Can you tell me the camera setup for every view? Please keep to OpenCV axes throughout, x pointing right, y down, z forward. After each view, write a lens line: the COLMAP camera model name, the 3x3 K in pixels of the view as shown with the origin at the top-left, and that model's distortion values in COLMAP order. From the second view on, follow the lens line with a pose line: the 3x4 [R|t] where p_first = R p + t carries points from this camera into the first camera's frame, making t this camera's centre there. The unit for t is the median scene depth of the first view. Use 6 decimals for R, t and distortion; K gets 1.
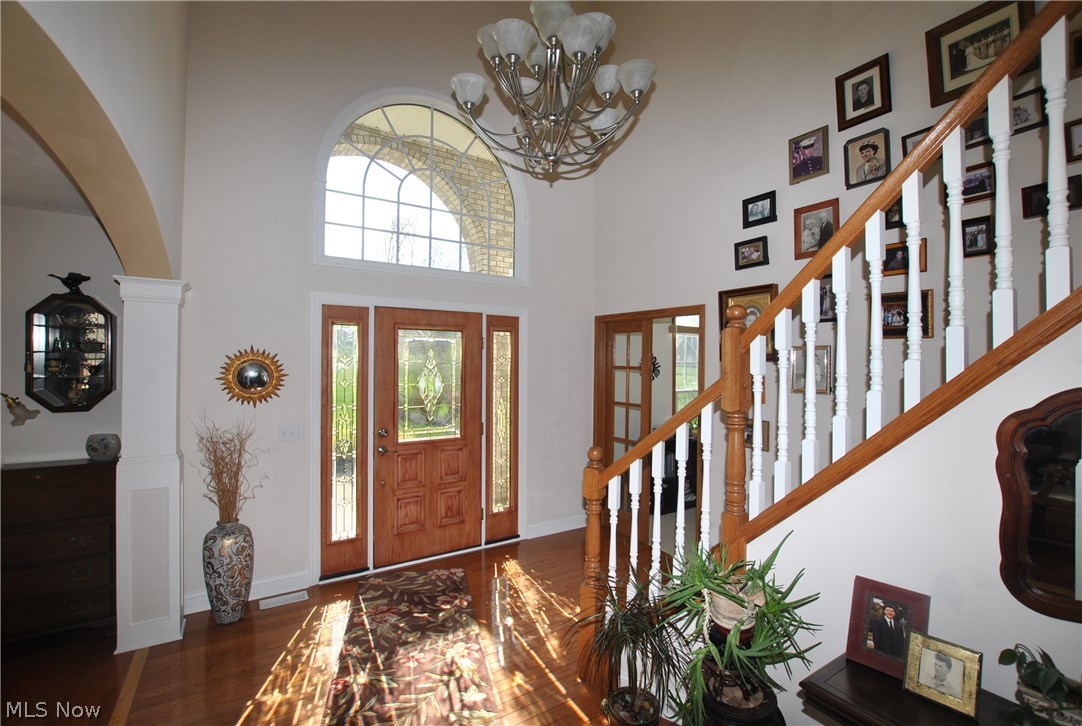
lens RADIAL K [[484.7, 0, 550.2], [0, 484.7, 359.4], [0, 0, 1]] dist [-0.021812, 0.000104]
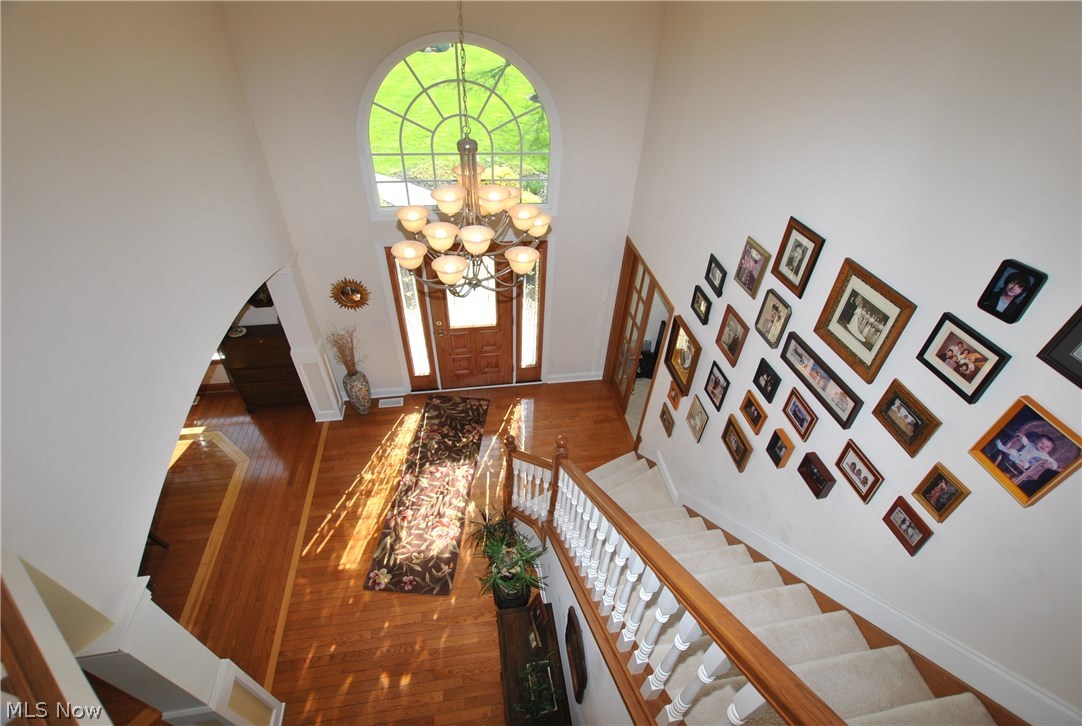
lens RADIAL K [[476.8, 0, 554.3], [0, 476.8, 359.7], [0, 0, 1]] dist [-0.016267, 0.000258]
pose [[0.915023, 0.297958, -0.271945, 0.478831], [-0.050413, 0.753304, 0.655737, -0.871188], [0.400239, -0.586305, 0.704312, 0.061085]]
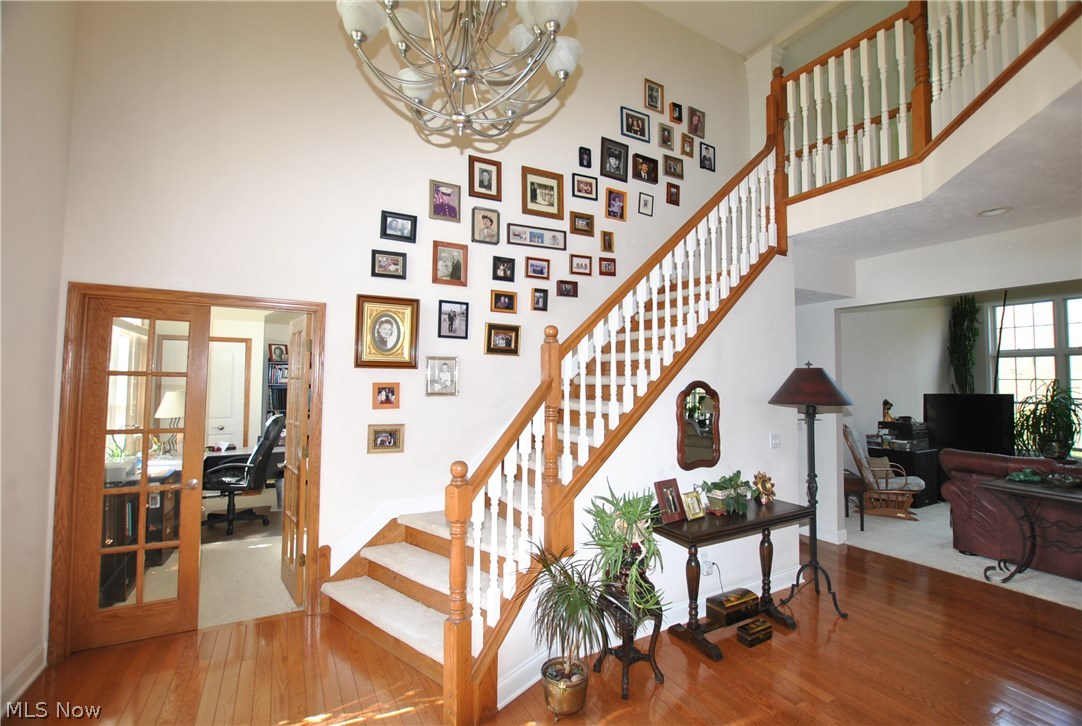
lens RADIAL K [[476.8, 0, 554.3], [0, 476.8, 359.7], [0, 0, 1]] dist [-0.016267, 0.000258]
pose [[0.071843, 0.038491, 0.996673, -0.625464], [-0.016291, 0.999167, -0.037413, 0.020521], [-0.997283, -0.013549, 0.072410, 0.613995]]
